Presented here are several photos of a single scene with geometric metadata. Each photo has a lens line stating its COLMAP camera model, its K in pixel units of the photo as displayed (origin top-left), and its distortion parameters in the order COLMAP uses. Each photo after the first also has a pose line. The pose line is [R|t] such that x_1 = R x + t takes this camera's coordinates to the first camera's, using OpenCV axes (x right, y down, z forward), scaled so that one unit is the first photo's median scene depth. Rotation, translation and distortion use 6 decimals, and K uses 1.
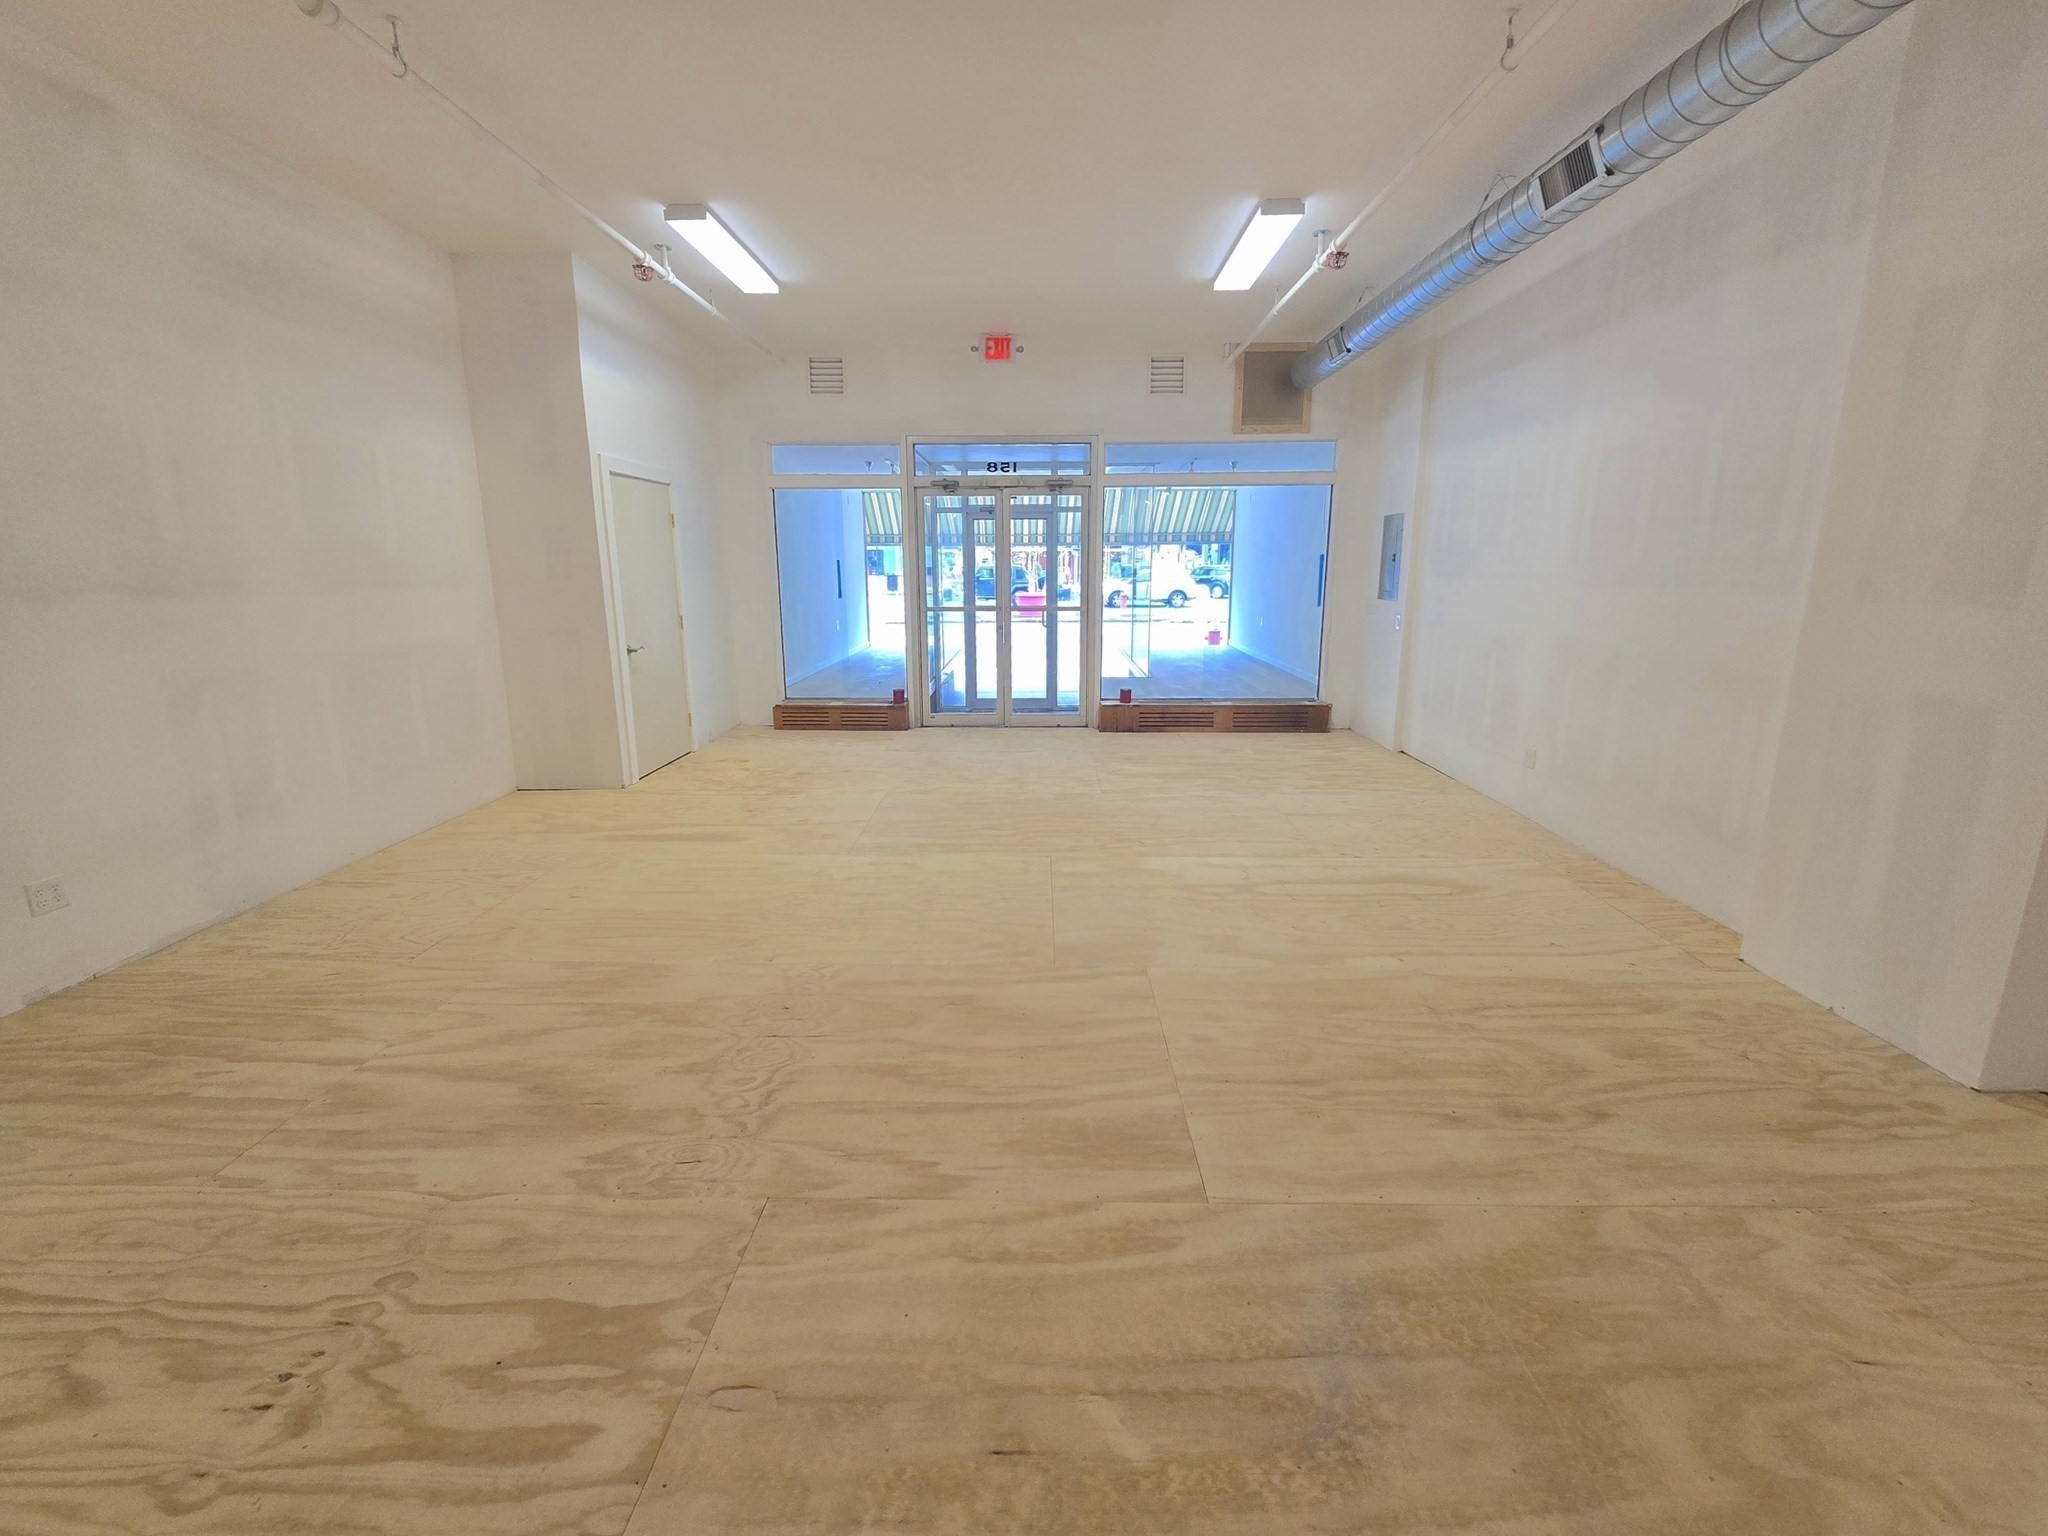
lens RADIAL K [[880.1, 0, 1027.6], [0, 880.1, 762.9], [0, 0, 1]] dist [0.002282, -0.000373]
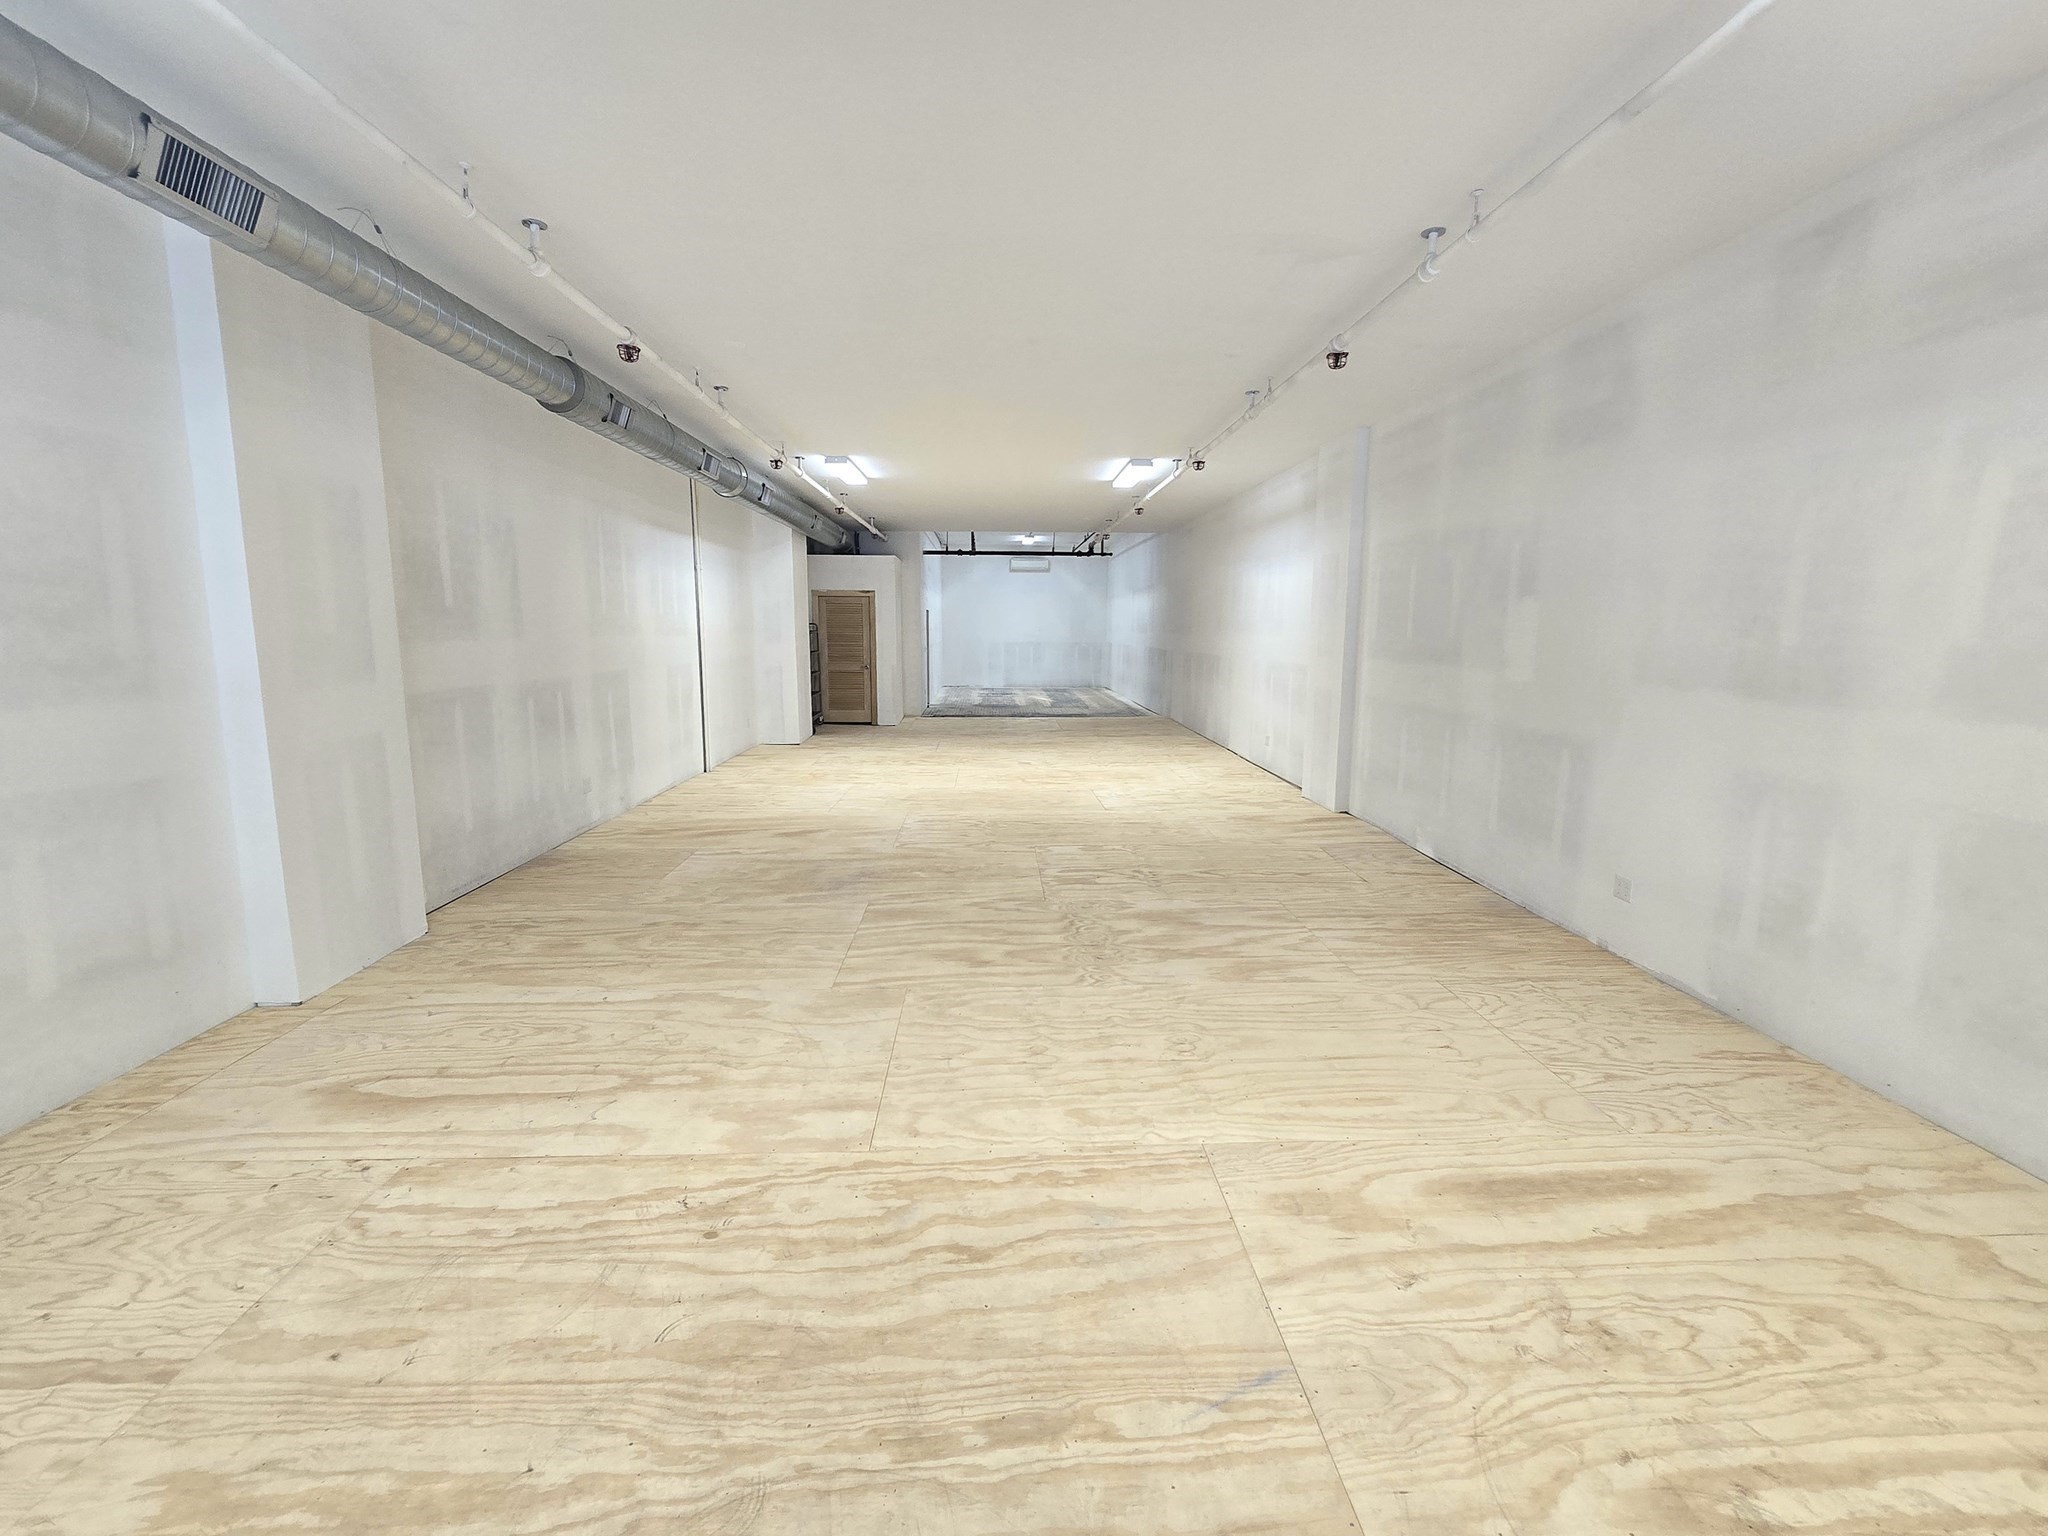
lens RADIAL K [[880.1, 0, 1020.4], [0, 880.1, 771.5], [0, 0, 1]] dist [0.002282, -0.000373]
pose [[-0.998888, 0.006561, -0.046696, -0.082138], [-0.011765, 0.924277, 0.381540, -0.593549], [0.045664, 0.381665, -0.923172, 2.351516]]
